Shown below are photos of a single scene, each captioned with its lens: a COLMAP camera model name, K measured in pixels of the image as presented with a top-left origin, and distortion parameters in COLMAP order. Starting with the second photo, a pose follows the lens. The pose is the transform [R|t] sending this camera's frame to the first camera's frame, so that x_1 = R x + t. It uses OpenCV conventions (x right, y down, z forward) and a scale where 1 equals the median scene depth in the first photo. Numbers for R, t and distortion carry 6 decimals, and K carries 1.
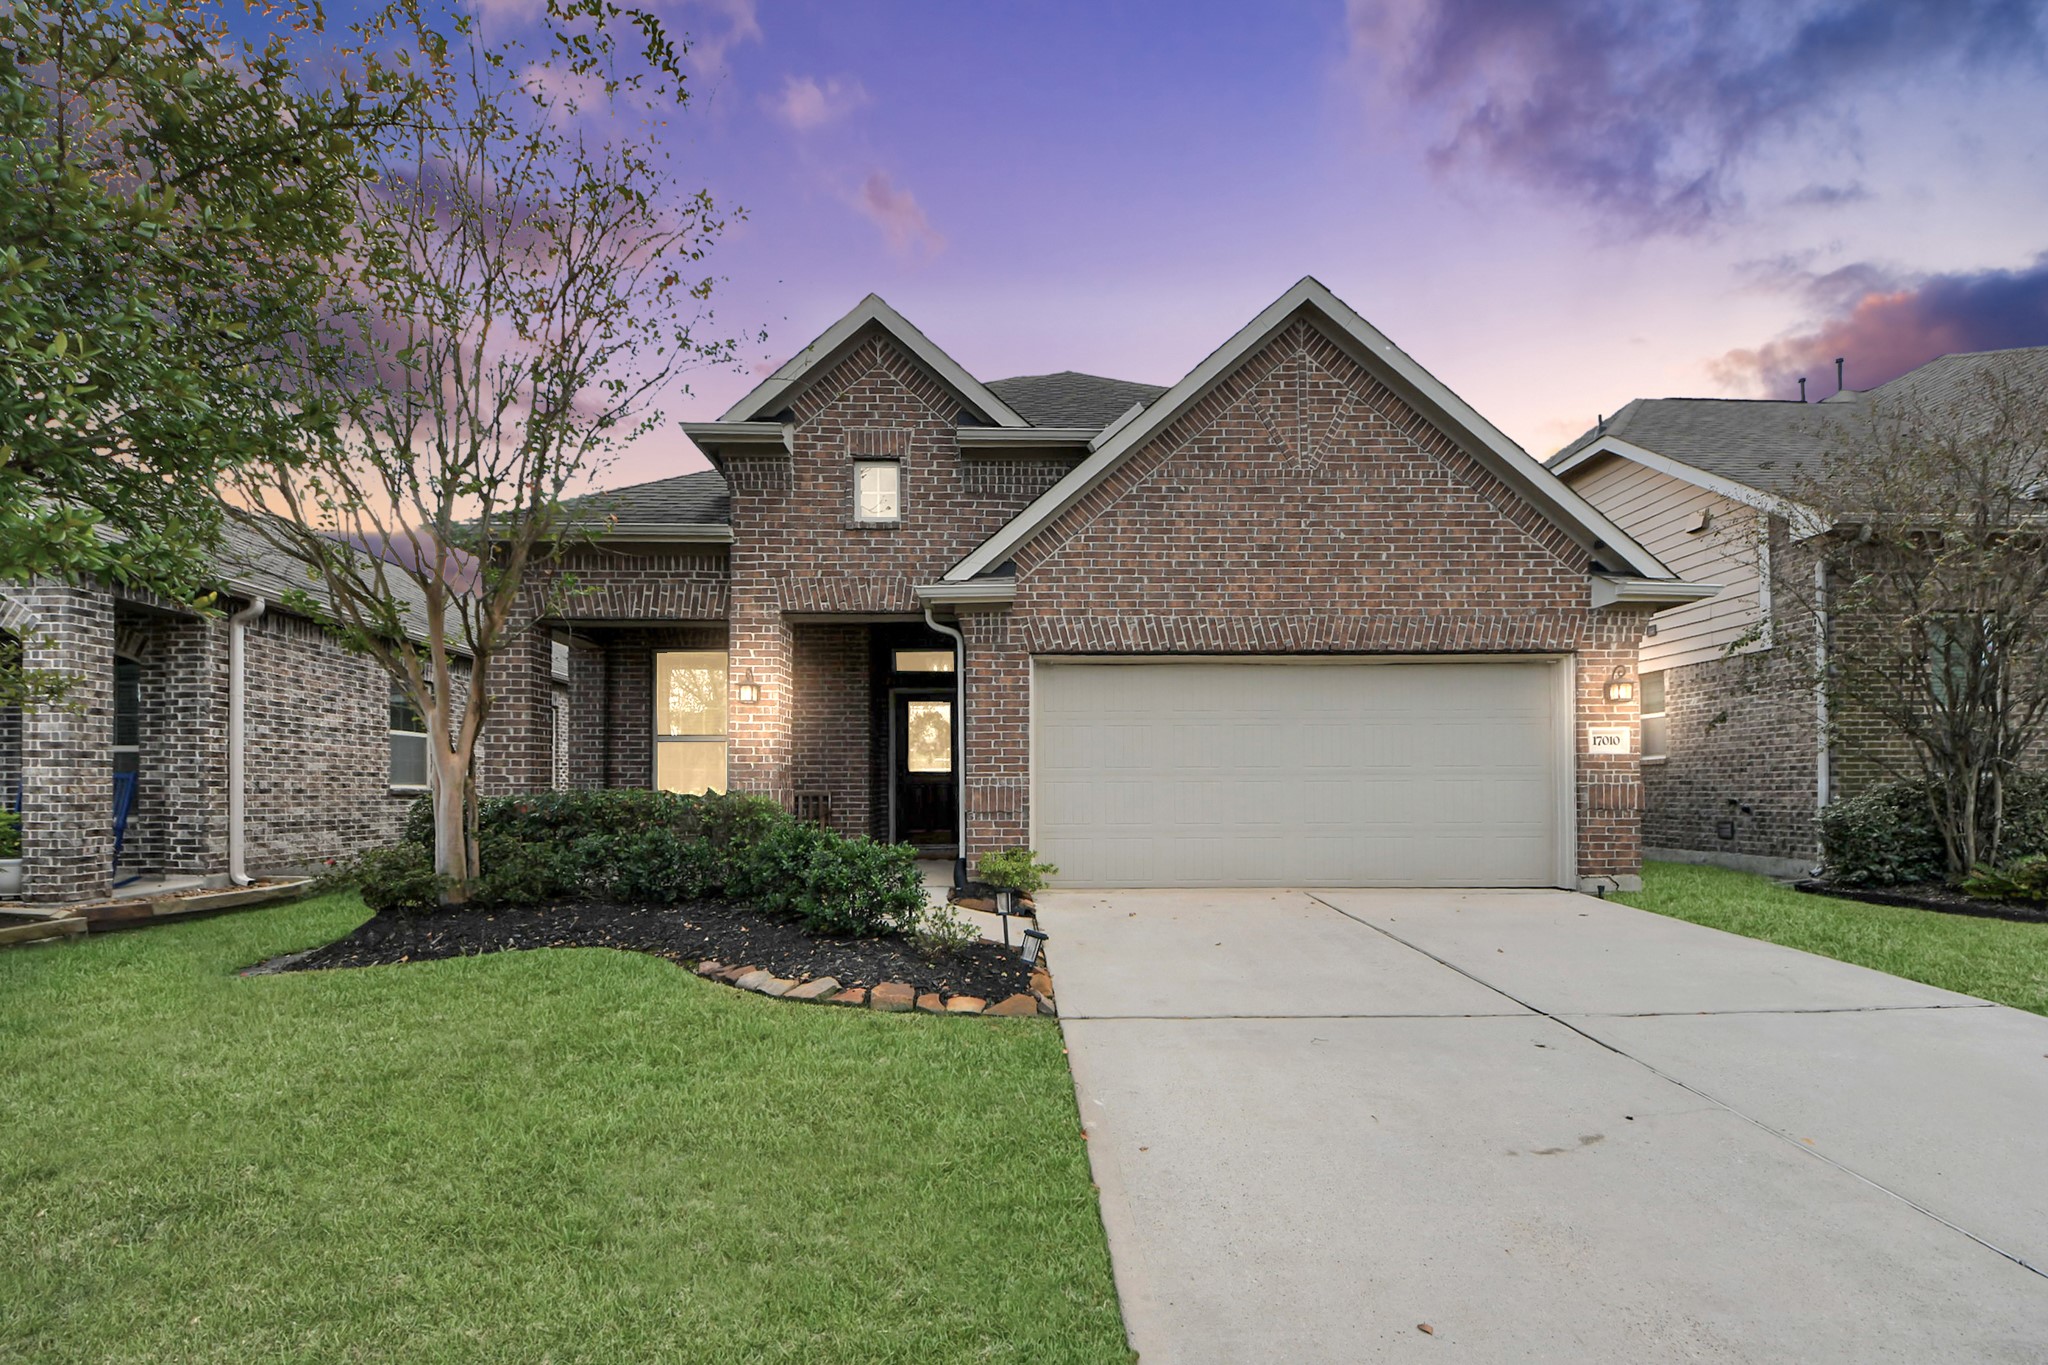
lens RADIAL K [[706.2, 0, 1026.7], [0, 706.2, 769.5], [0, 0, 1]] dist [0.023815, 0.000018]
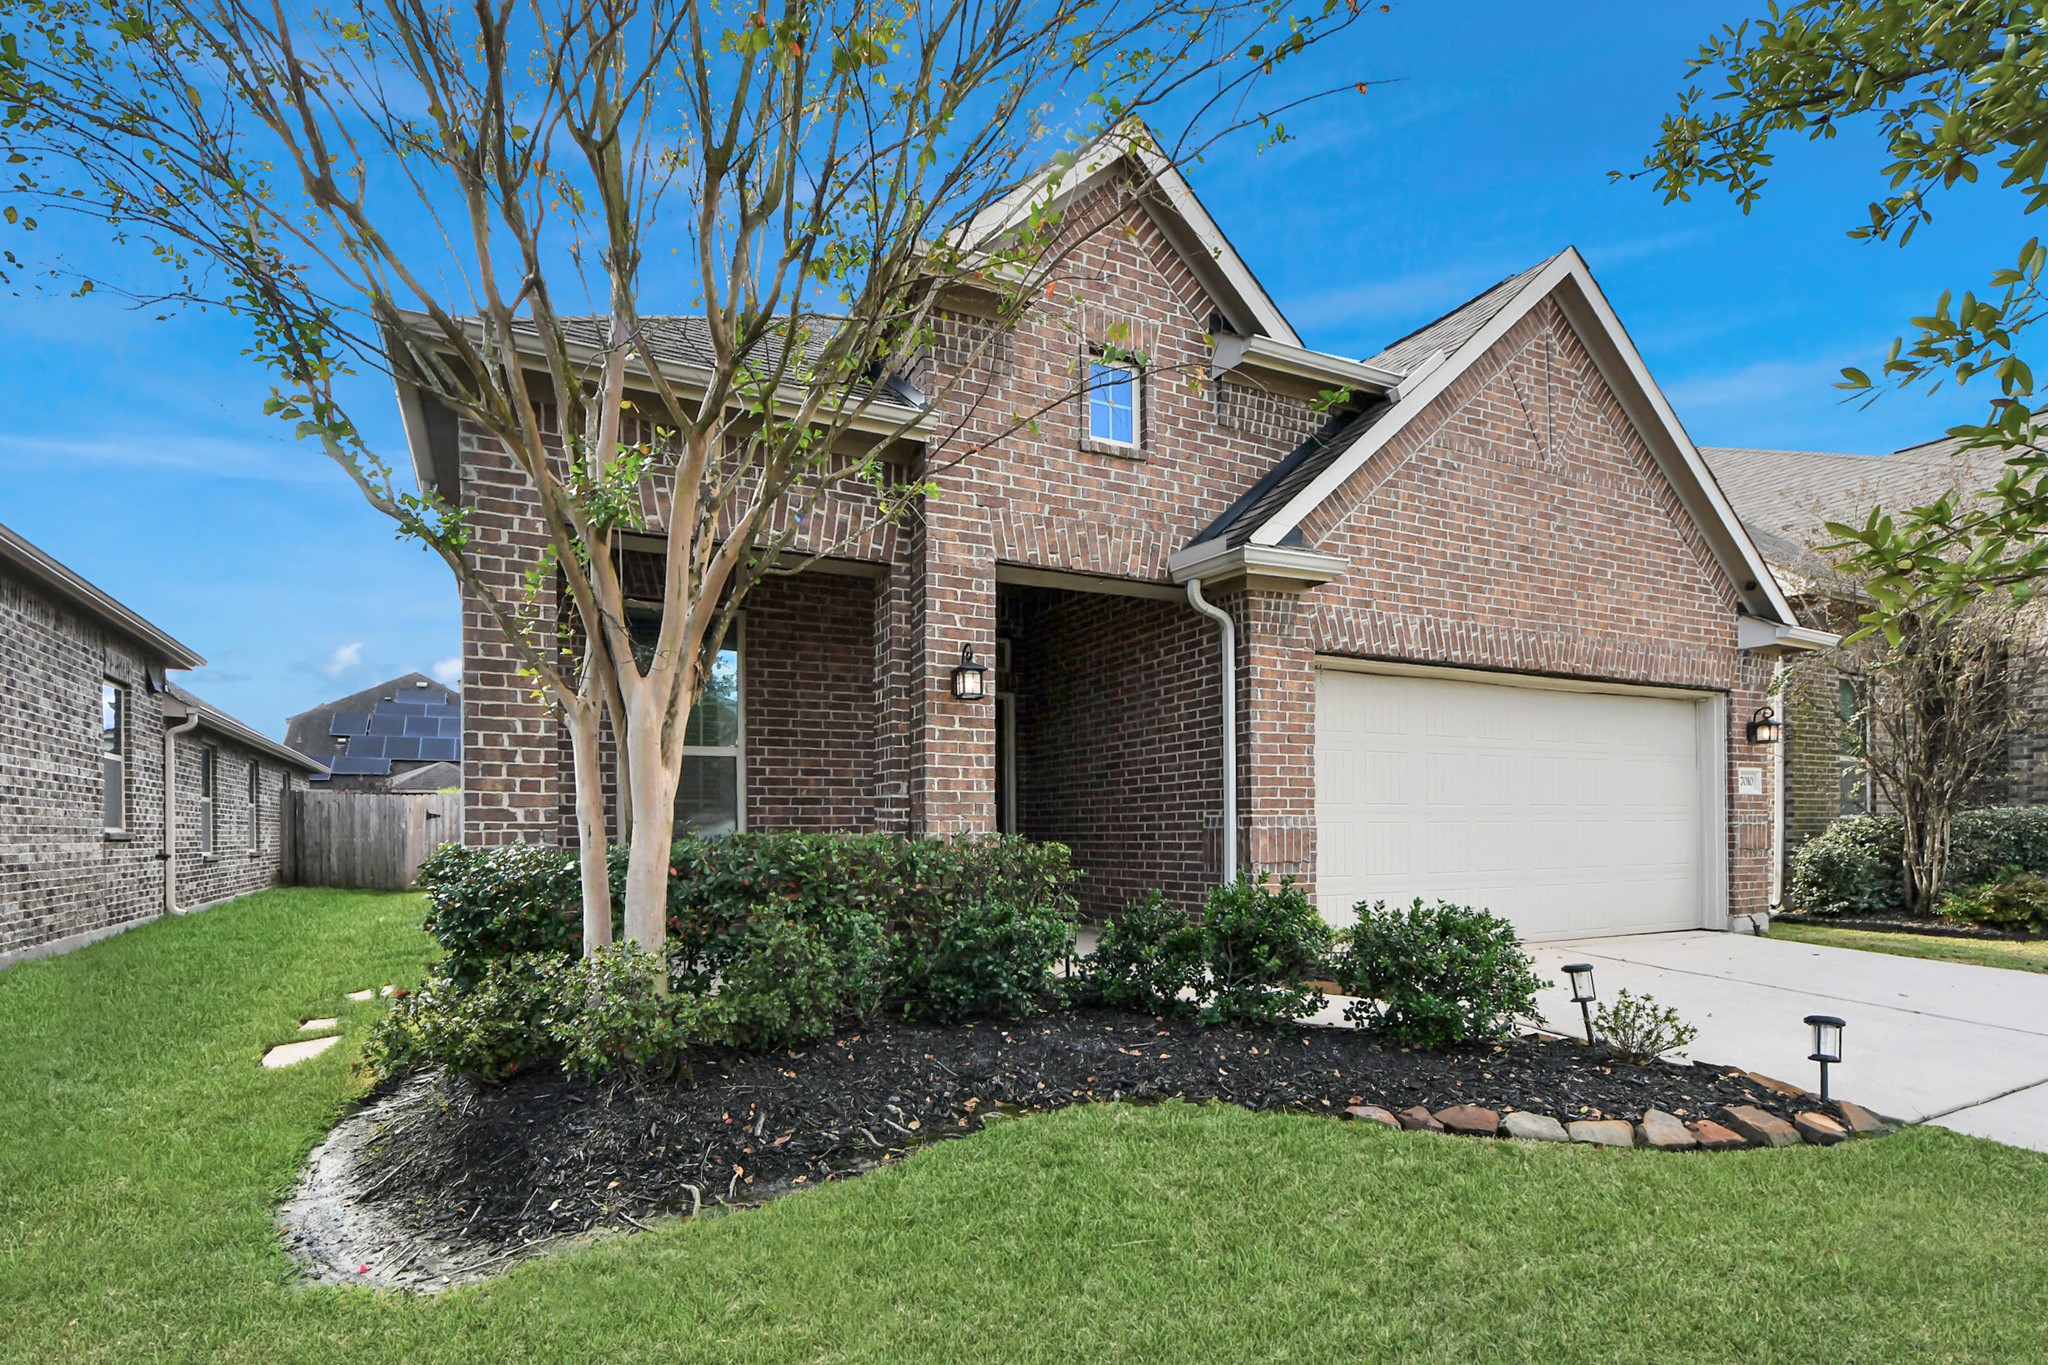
lens RADIAL K [[871.1, 0, 1024.9], [0, 871.1, 812.9], [0, 0, 1]] dist [0.015402, -0.000332]
pose [[0.926627, 0.004960, 0.375950, -0.621781], [-0.008133, 0.999943, 0.006855, 0.004113], [-0.375895, -0.009410, 0.926615, 0.241974]]
